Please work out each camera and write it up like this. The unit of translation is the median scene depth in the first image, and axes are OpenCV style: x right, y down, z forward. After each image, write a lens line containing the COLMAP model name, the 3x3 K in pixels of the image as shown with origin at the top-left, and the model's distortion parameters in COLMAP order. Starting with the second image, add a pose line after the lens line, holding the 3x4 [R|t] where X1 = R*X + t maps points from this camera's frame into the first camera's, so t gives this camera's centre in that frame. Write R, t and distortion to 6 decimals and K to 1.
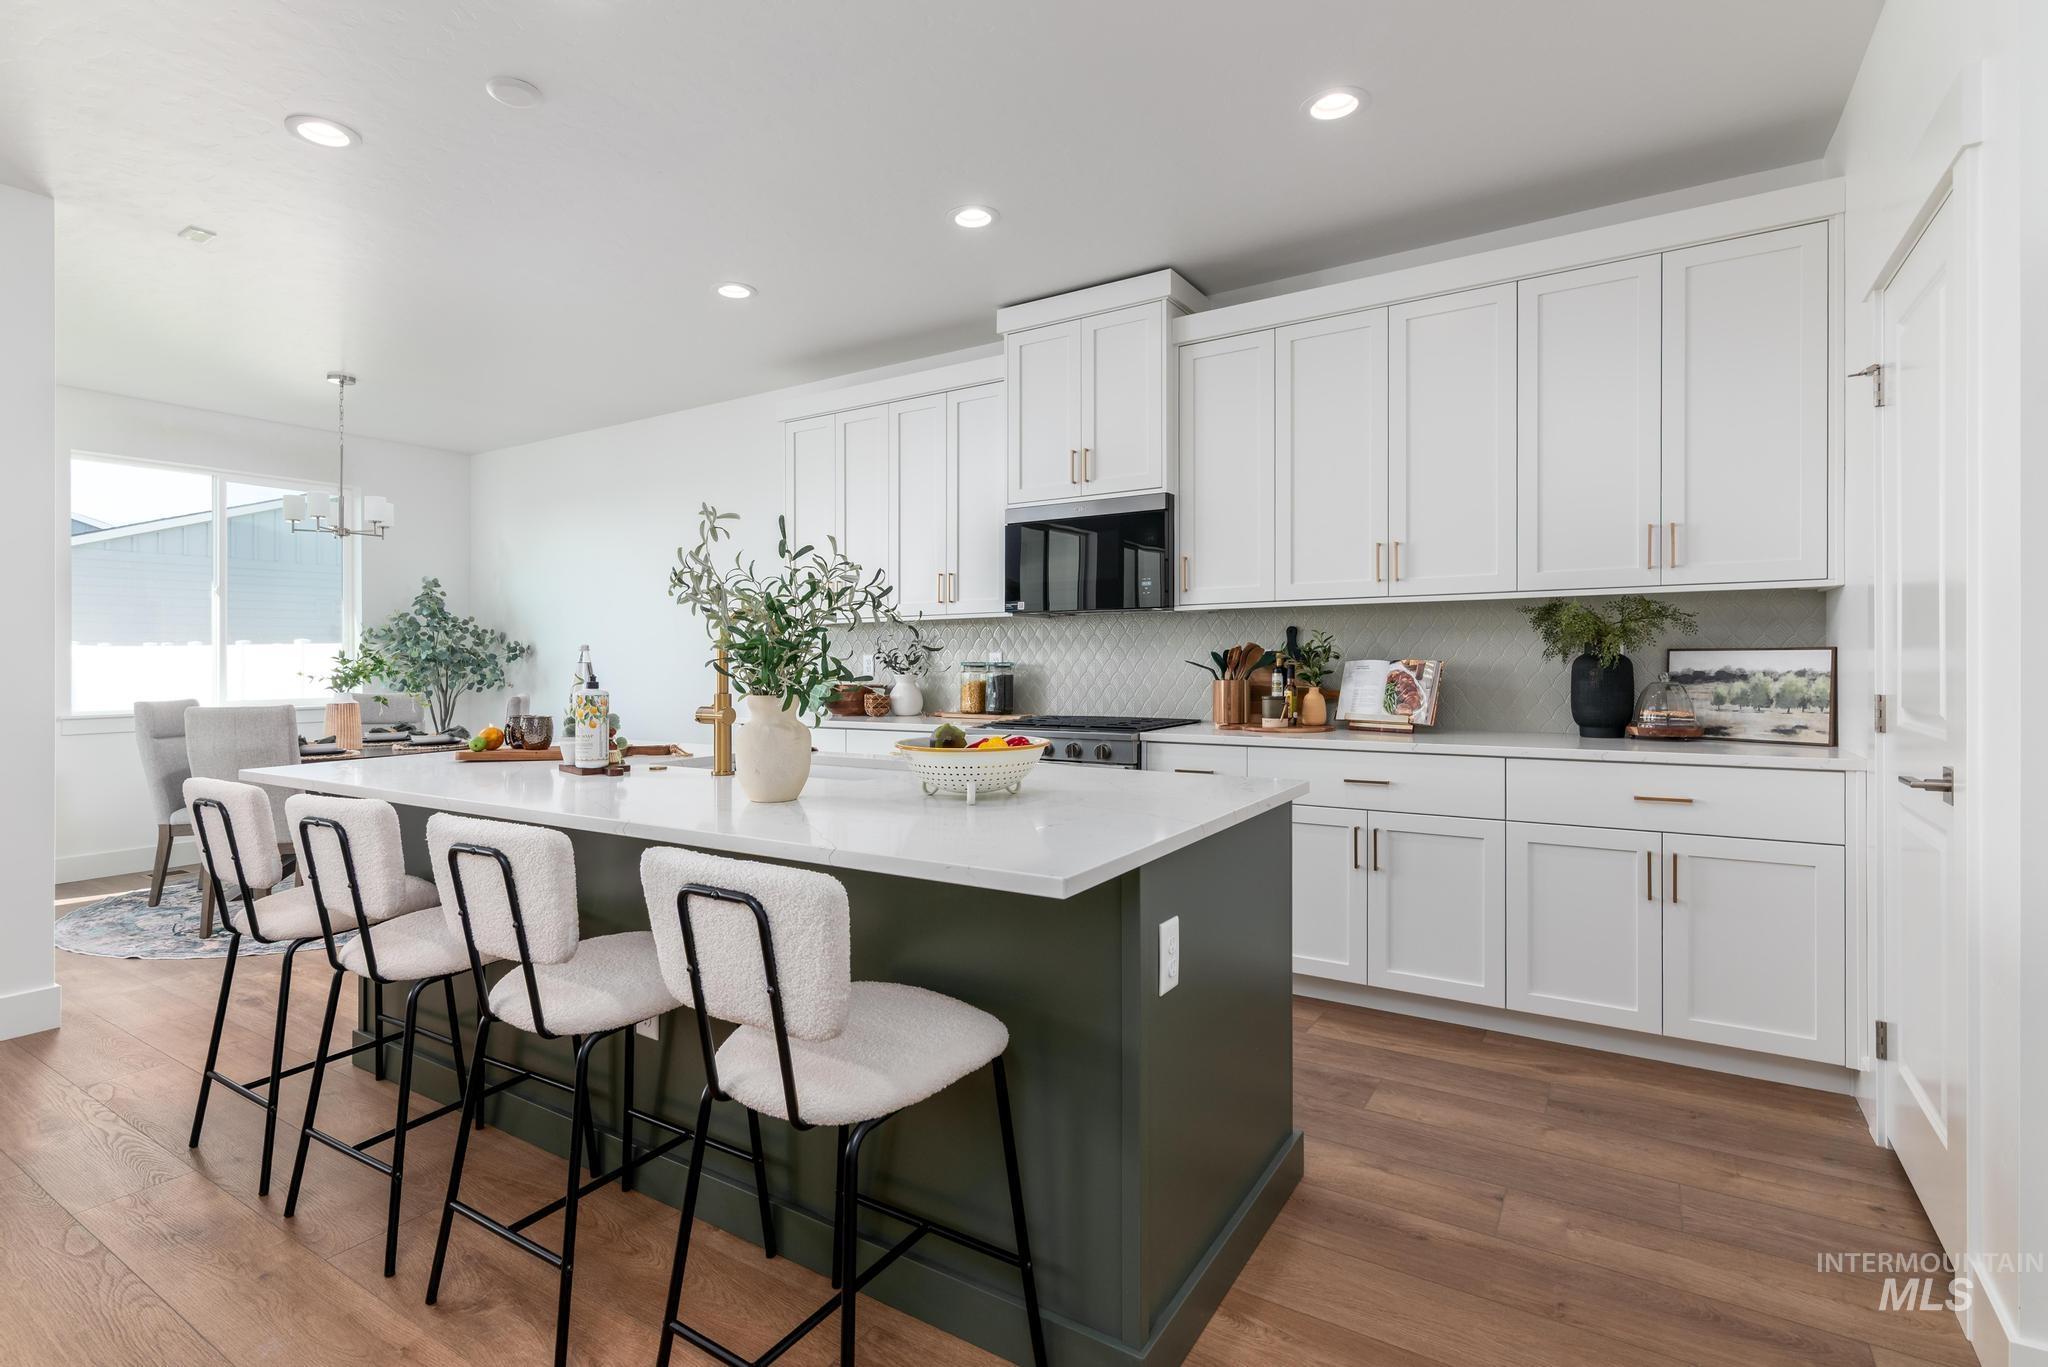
lens RADIAL K [[968.5, 0, 1020.0], [0, 968.5, 647.3], [0, 0, 1]] dist [0.002768, 0.000140]
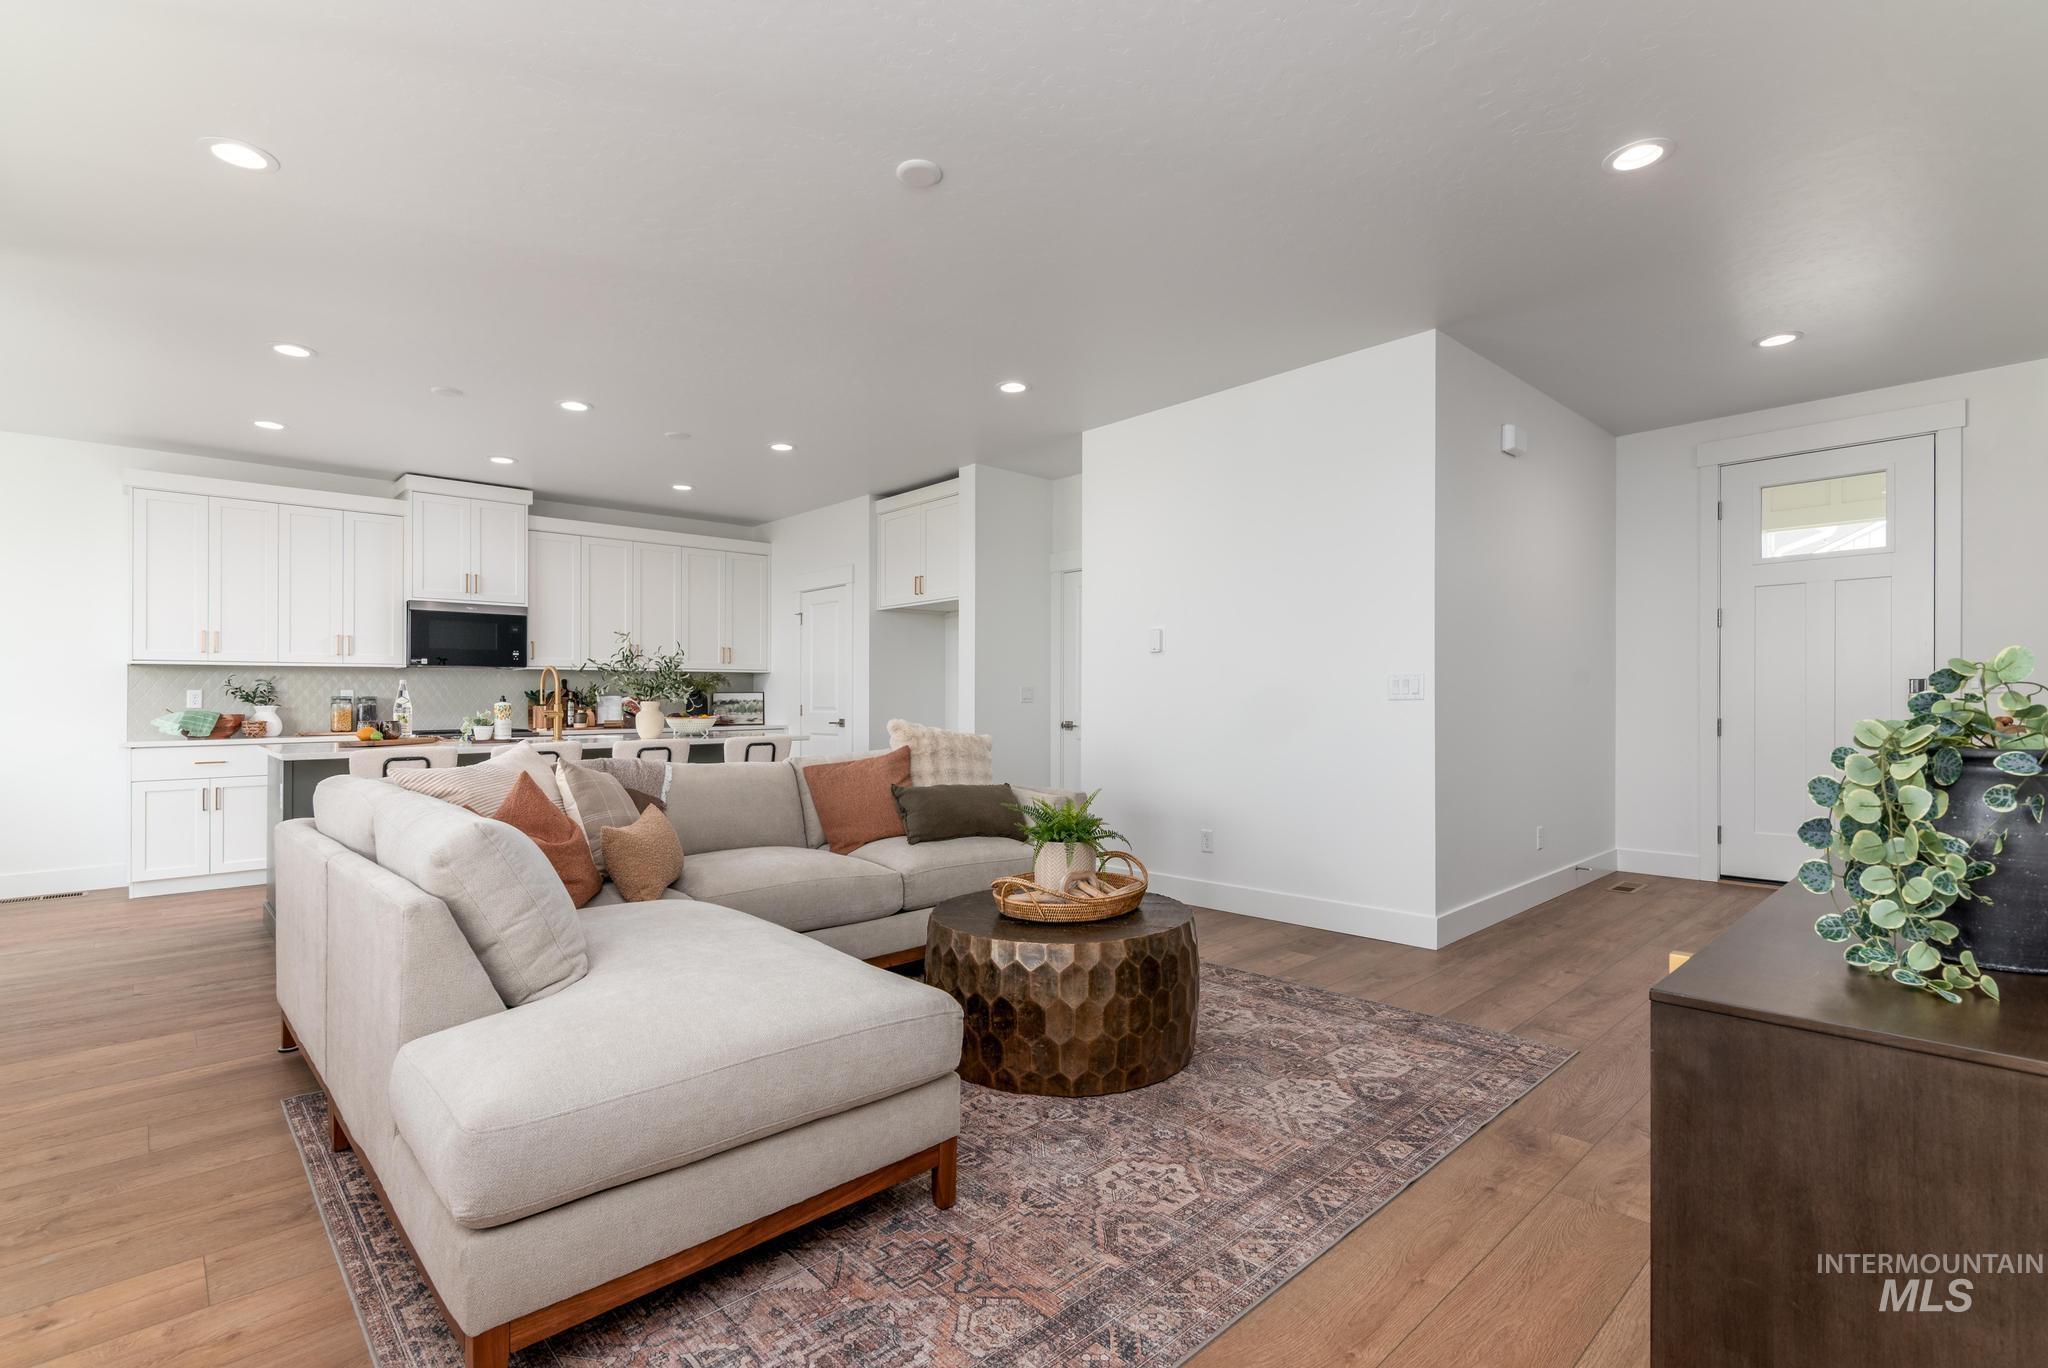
lens RADIAL K [[949.6, 0, 1024.0], [0, 949.6, 684.0], [0, 0, 1]] dist [-0.000862, -0.000004]
pose [[0.245963, 0.023062, 0.969005, -1.427852], [-0.002294, 0.999728, -0.023211, 0.032386], [-0.969276, 0.003487, 0.245949, -0.409251]]
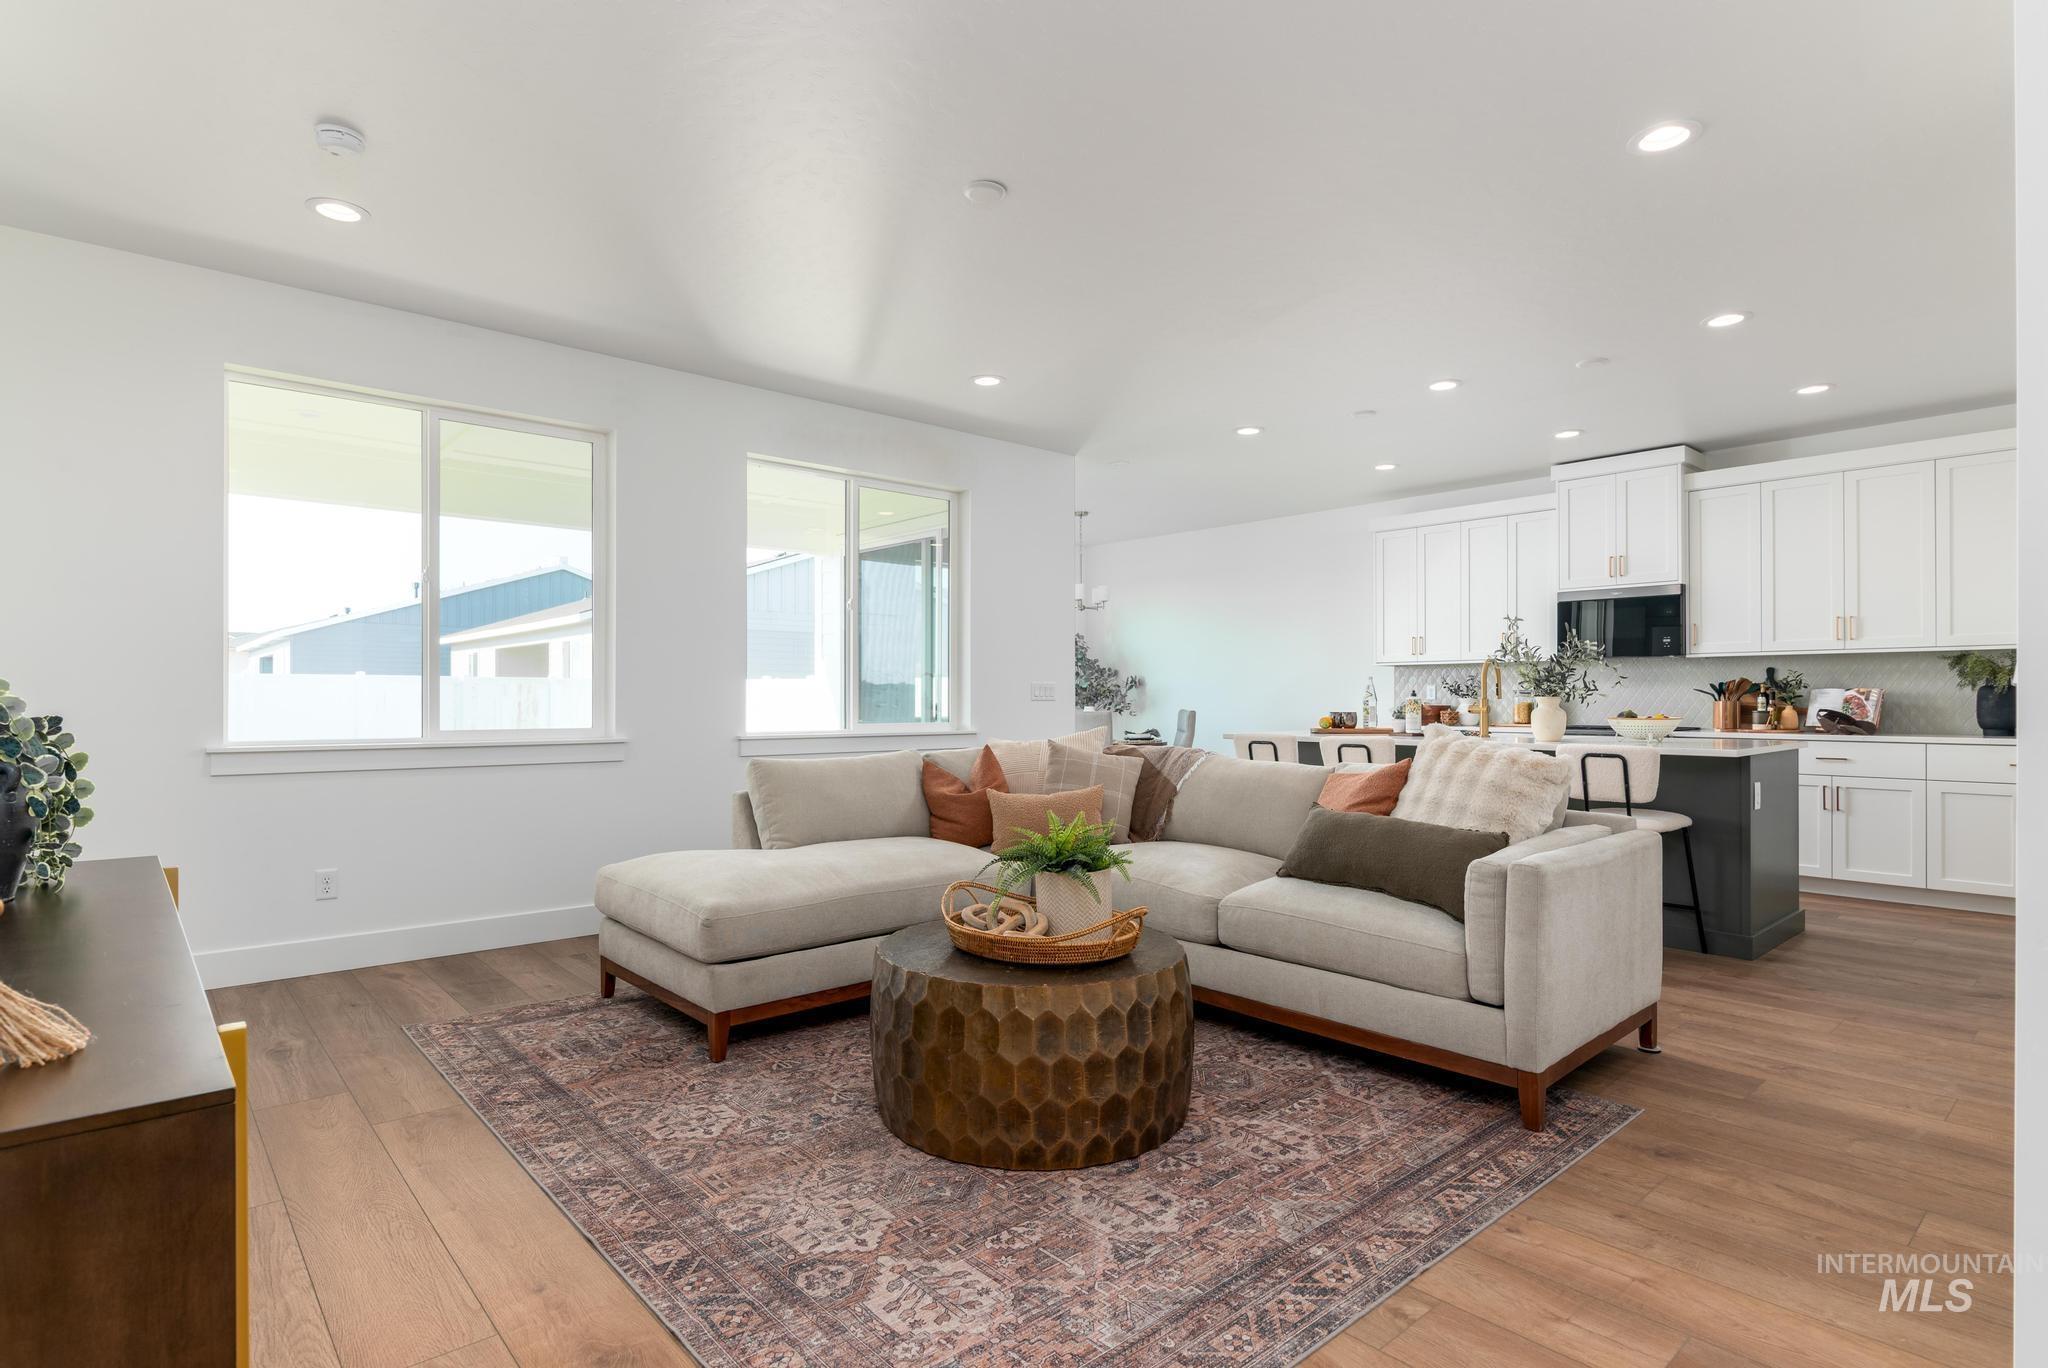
lens RADIAL K [[1046.4, 0, 1024.0], [0, 1046.4, 675.1], [0, 0, 1]] dist [-0.005224, -0.002453]
pose [[0.960741, 0.003743, -0.277421, -0.421849], [-0.006906, 0.999922, -0.010425, 0.017220], [0.277360, 0.011932, 0.960692, -0.978242]]
